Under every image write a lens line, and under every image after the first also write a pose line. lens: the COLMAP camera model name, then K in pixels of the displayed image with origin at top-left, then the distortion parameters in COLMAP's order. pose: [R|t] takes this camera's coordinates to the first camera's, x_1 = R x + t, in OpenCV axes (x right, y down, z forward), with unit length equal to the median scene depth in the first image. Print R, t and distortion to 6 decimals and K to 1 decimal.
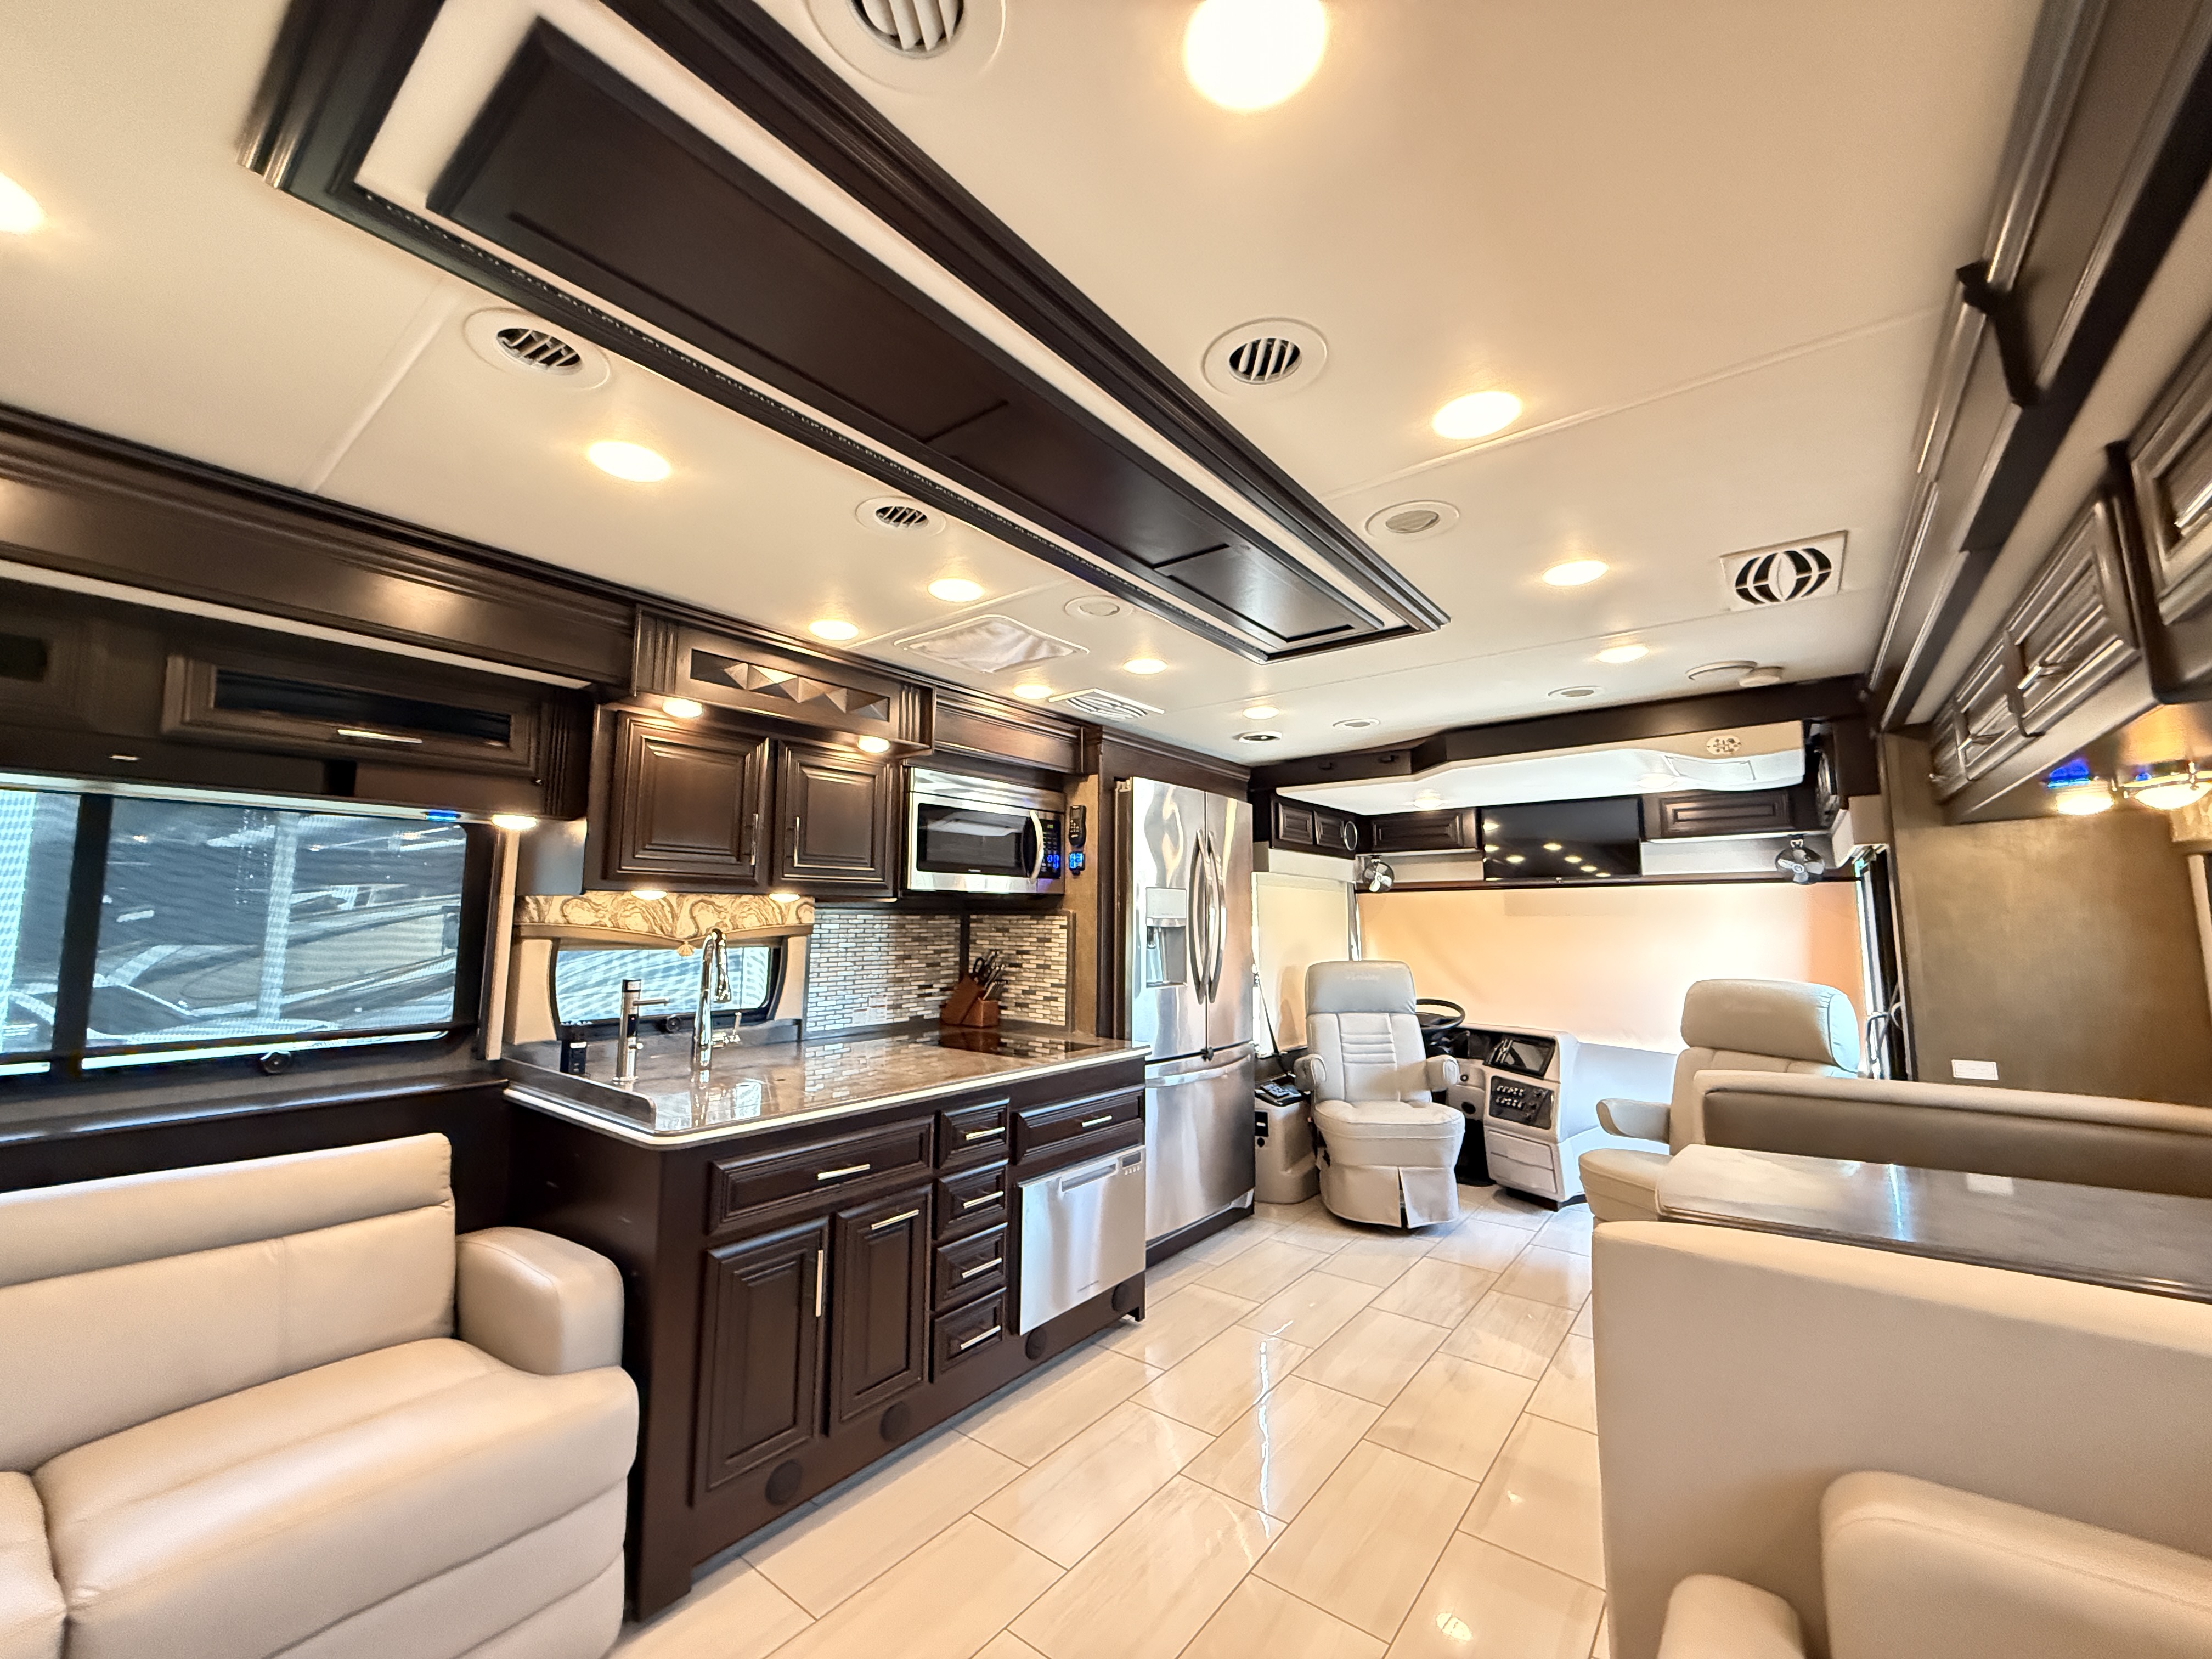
lens RADIAL K [[879.6, 0, 1105.0], [0, 879.6, 832.2], [0, 0, 1]] dist [0.000344, -0.000725]
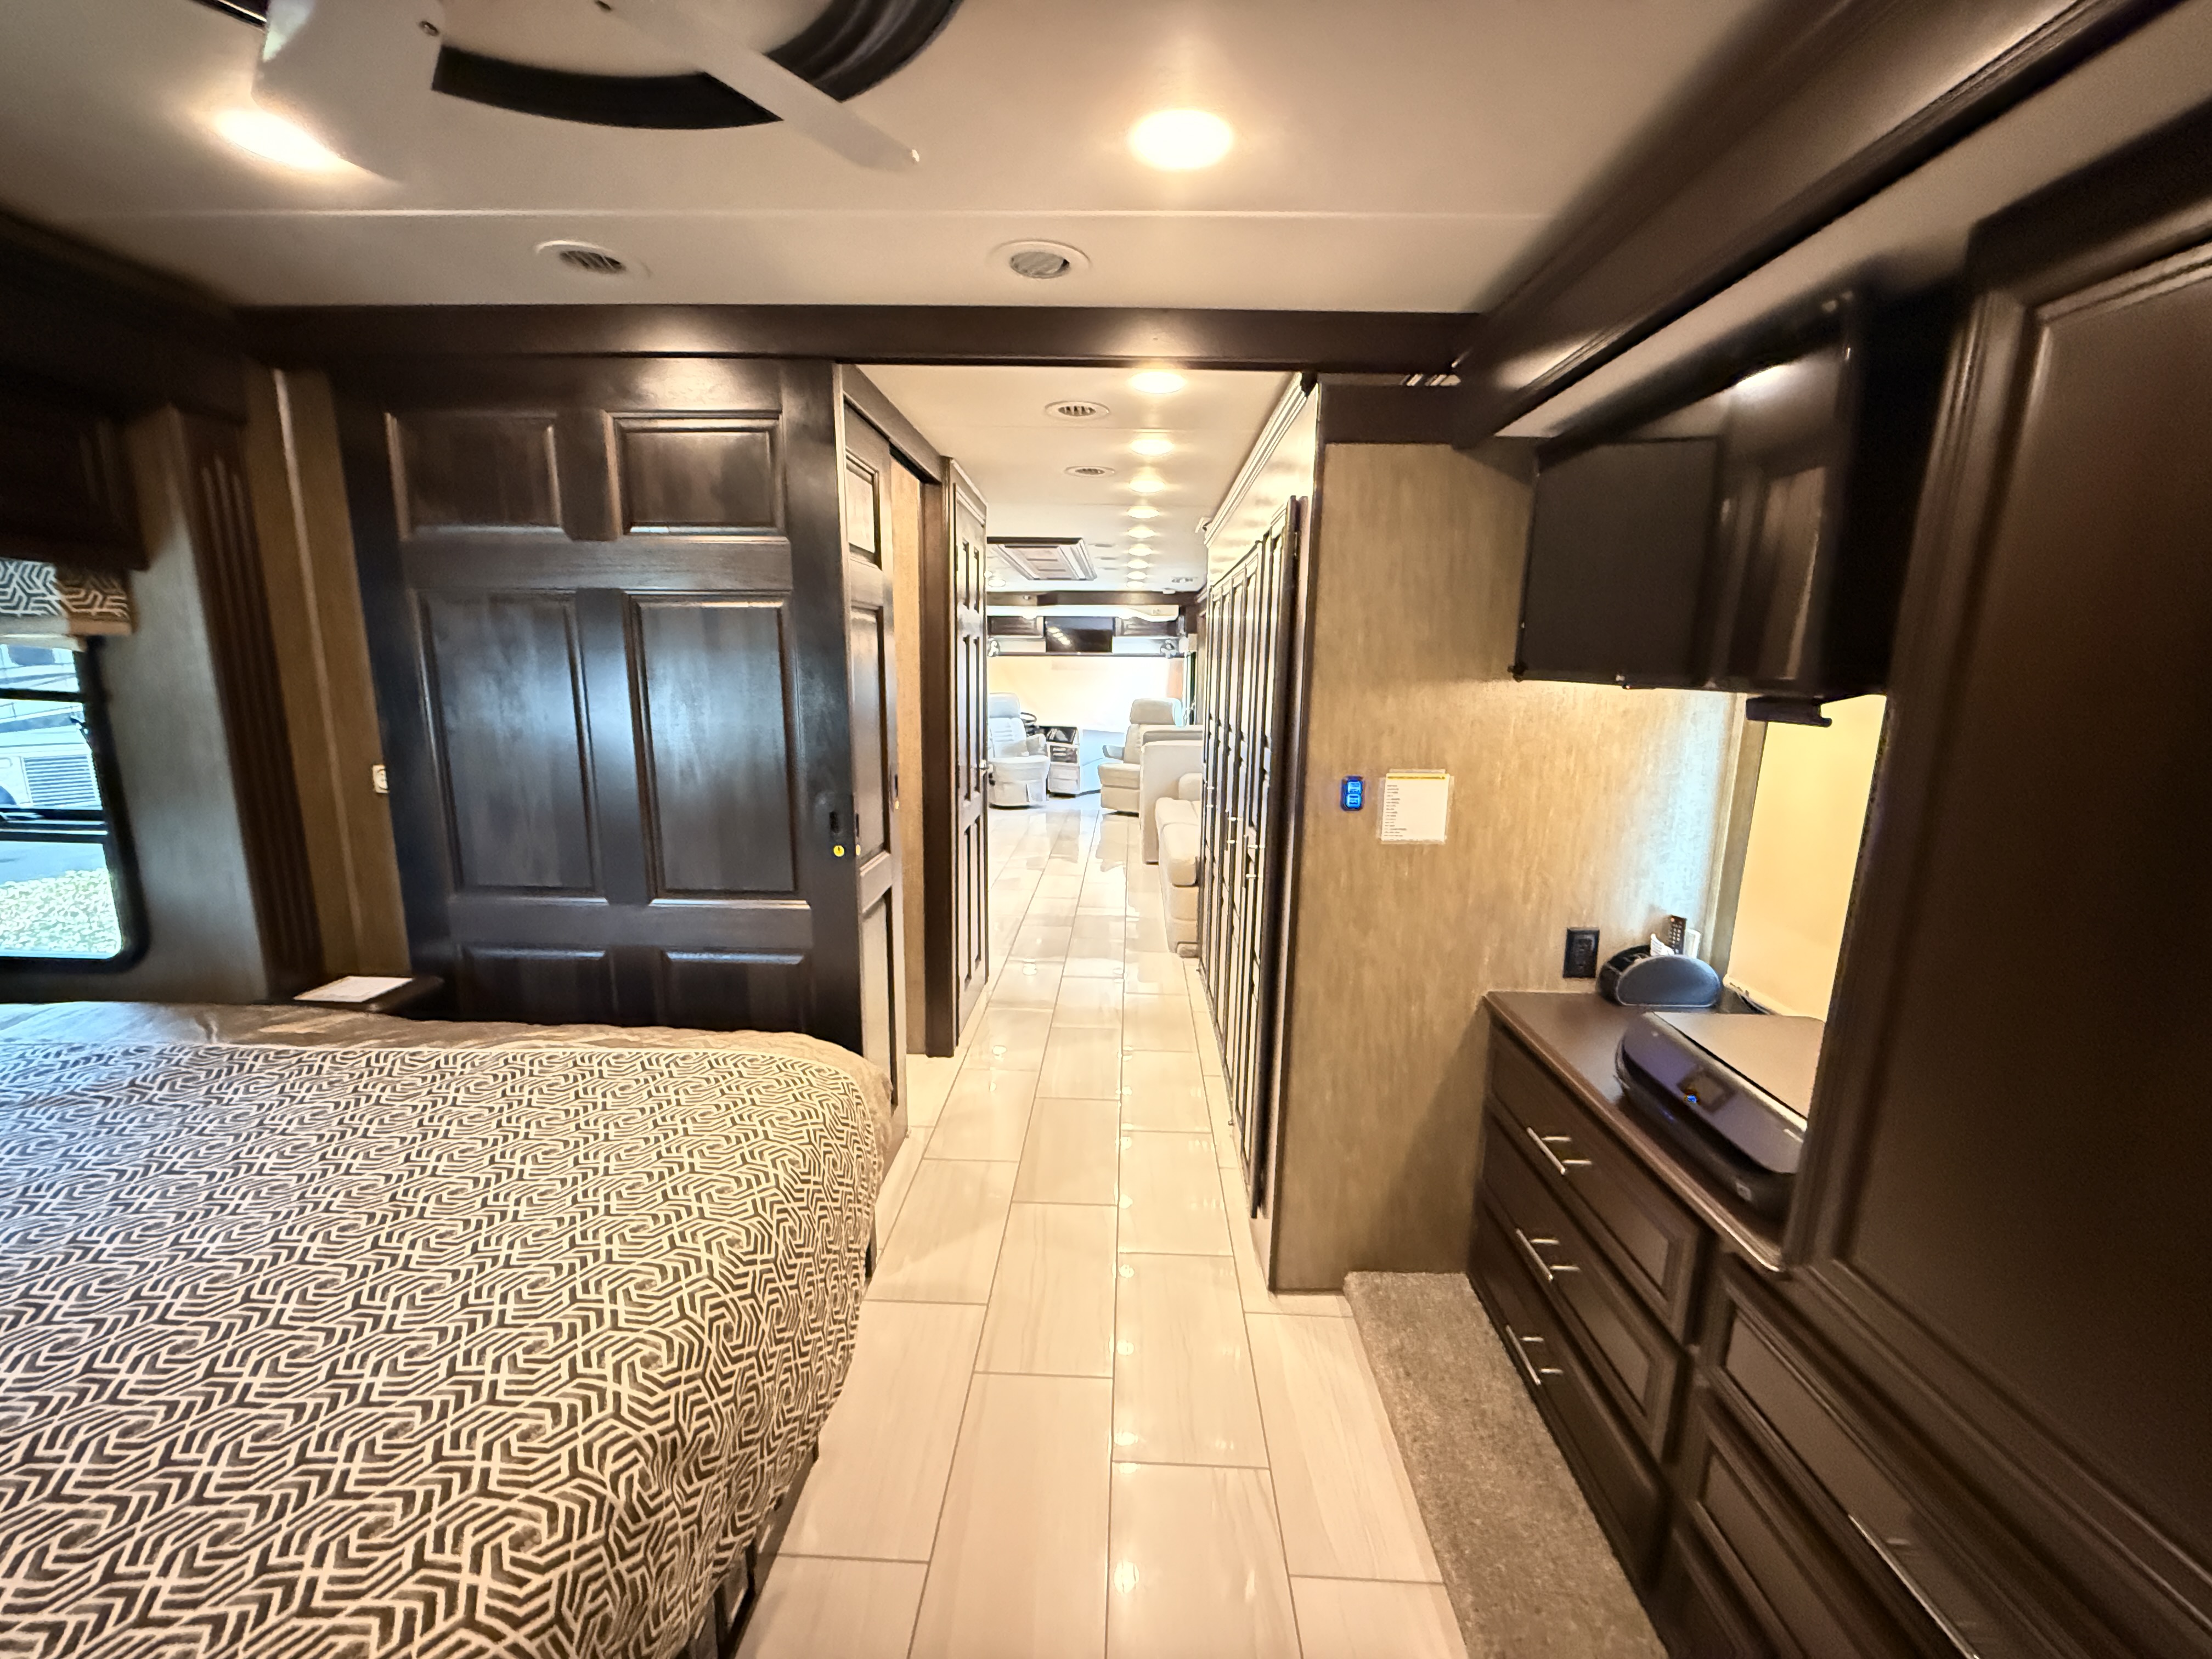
lens RADIAL K [[879.6, 0, 1101.1], [0, 879.6, 831.5], [0, 0, 1]] dist [0.000344, -0.000725]
pose [[0.807981, -0.102887, 0.580156, -0.987569], [-0.070505, 0.960679, 0.268562, -0.148170], [-0.584975, -0.257897, 0.768956, -1.068969]]
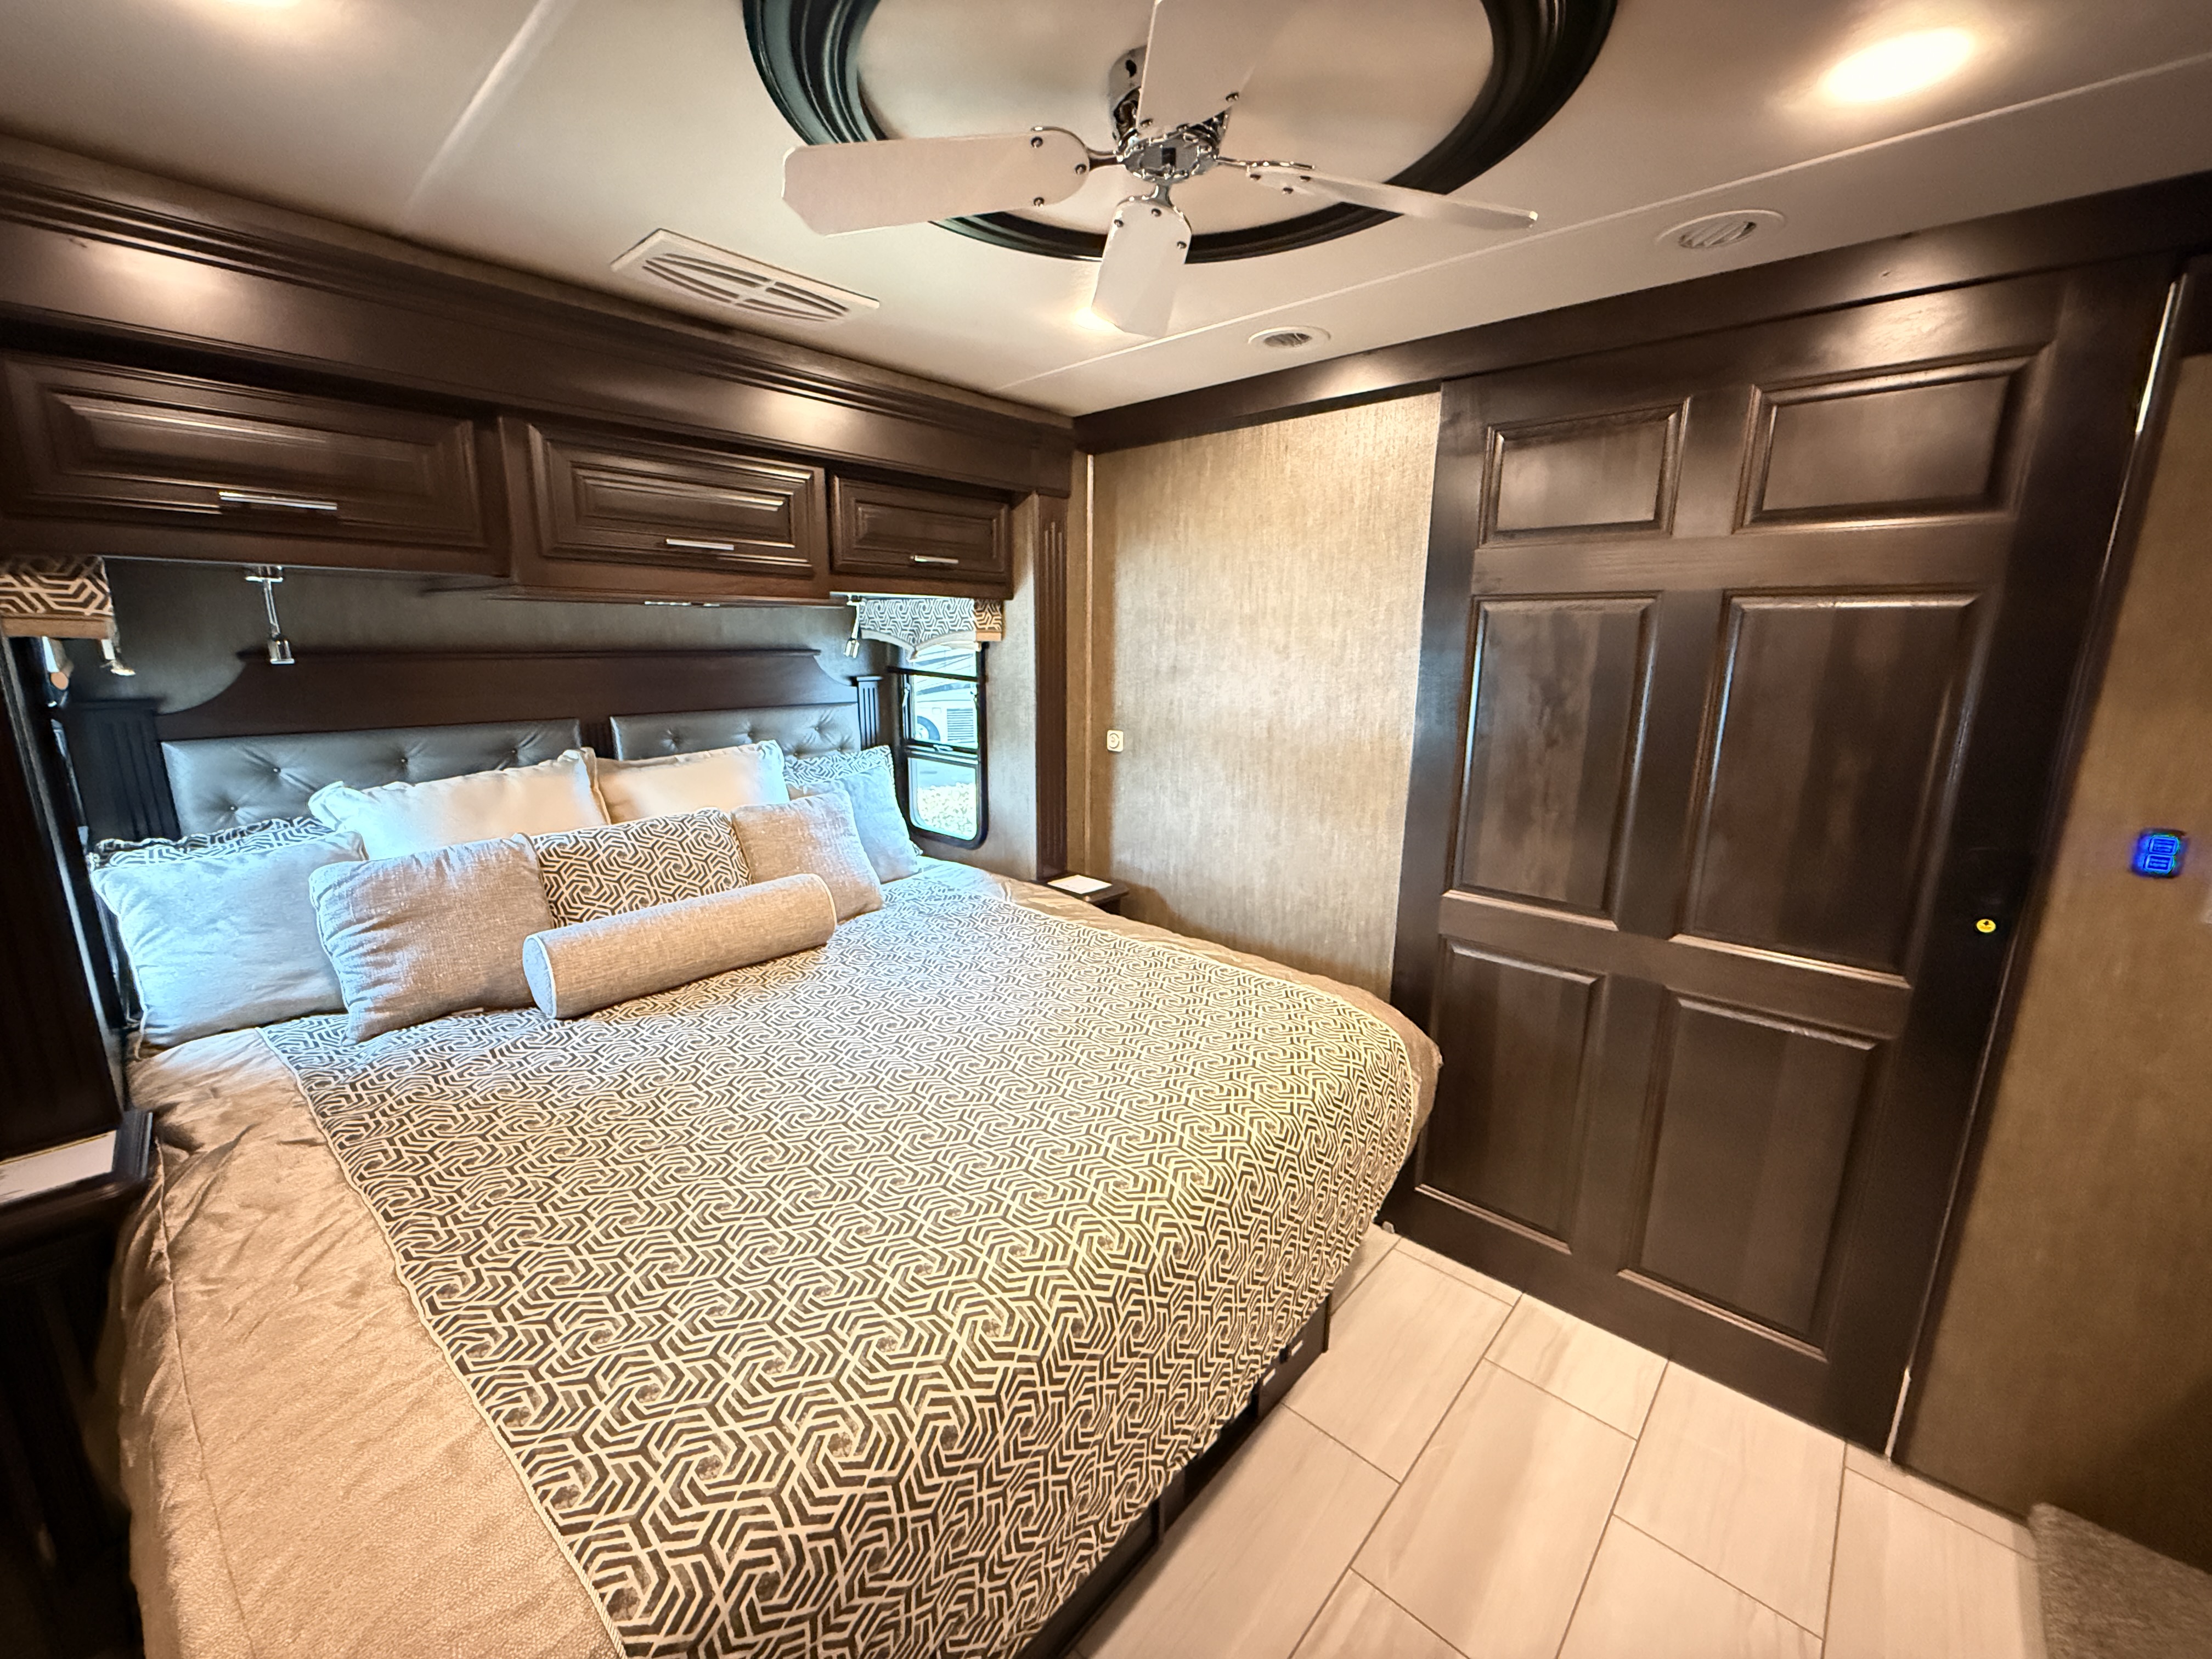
lens RADIAL K [[879.6, 0, 1106.7], [0, 879.6, 833.5], [0, 0, 1]] dist [0.000344, -0.000725]
pose [[0.996867, 0.021691, -0.076059, -0.973487], [0.003432, 0.948890, 0.315587, -0.165631], [0.079017, -0.314860, 0.945843, -1.128202]]
